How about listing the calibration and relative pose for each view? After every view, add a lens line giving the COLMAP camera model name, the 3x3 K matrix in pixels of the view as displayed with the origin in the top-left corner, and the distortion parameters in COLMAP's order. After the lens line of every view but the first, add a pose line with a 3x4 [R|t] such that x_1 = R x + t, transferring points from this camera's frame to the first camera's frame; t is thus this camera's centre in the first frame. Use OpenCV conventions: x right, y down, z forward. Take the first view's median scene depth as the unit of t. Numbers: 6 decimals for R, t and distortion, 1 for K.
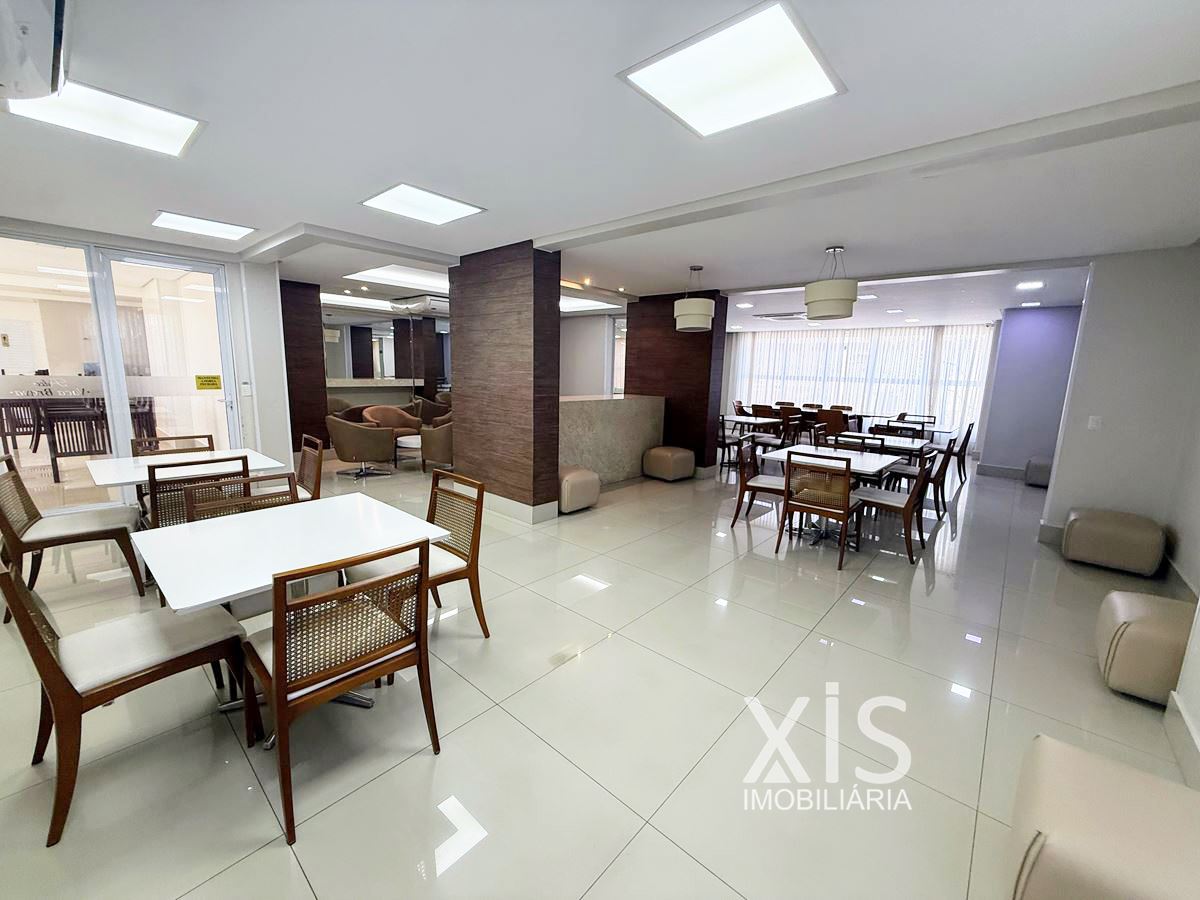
lens RADIAL K [[477.2, 0, 600.0], [0, 477.2, 450.0], [0, 0, 1]] dist [0.002197, 0.000307]
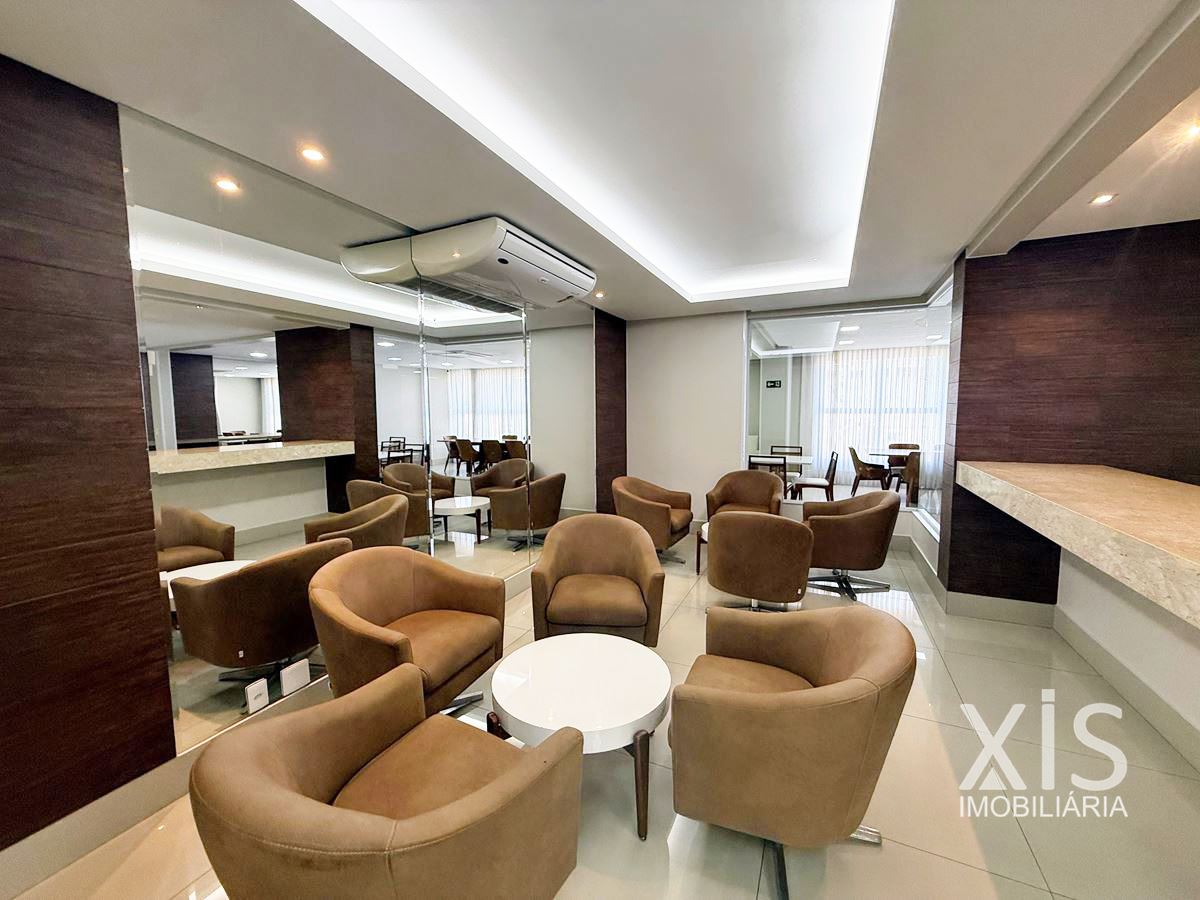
lens RADIAL K [[477.2, 0, 600.0], [0, 477.2, 450.0], [0, 0, 1]] dist [0.002197, 0.000307]
pose [[0.958610, -0.061484, 0.278003, -0.257132], [0.083820, 0.994077, -0.069177, -0.080881], [-0.272103, 0.089616, 0.958086, 0.428398]]
